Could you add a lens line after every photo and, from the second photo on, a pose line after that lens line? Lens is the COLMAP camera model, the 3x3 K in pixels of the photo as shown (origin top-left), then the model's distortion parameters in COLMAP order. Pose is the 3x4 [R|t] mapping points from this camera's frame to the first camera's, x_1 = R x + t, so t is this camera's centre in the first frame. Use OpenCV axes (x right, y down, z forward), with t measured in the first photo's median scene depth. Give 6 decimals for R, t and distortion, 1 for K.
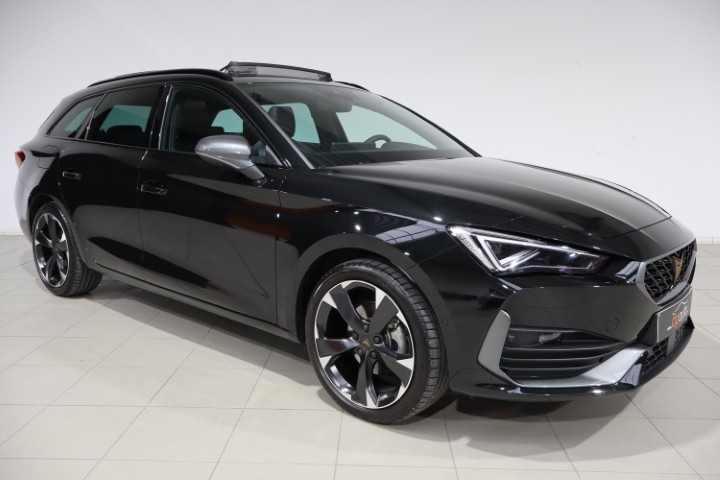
lens RADIAL K [[651.0, 0, 360.6], [0, 651.0, 239.1], [0, 0, 1]] dist [-0.007209, 0.081081]
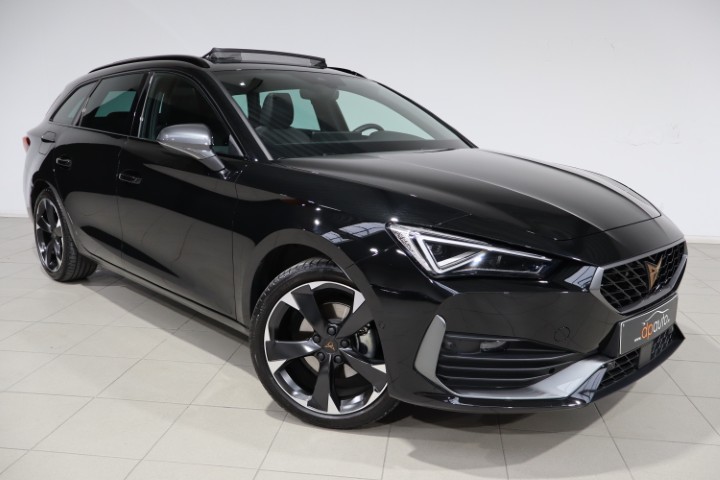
lens RADIAL K [[664.1, 0, 357.5], [0, 664.1, 235.1], [0, 0, 1]] dist [0.002059, 0.000000]
pose [[0.995483, 0.023345, -0.092026, 0.151991], [-0.022143, 0.999656, 0.014066, -0.013704], [0.092323, -0.011965, 0.995657, 0.030016]]
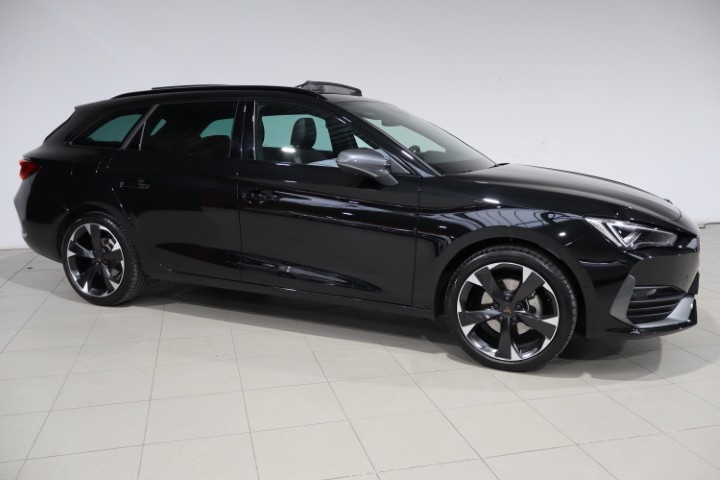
lens RADIAL K [[664.1, 0, 364.2], [0, 664.1, 239.5], [0, 0, 1]] dist [0.002059, 0.000000]
pose [[0.949884, -0.048508, 0.308817, -0.625645], [0.048258, 0.998799, 0.008451, -0.005468], [-0.308856, 0.006876, 0.951084, -0.154765]]
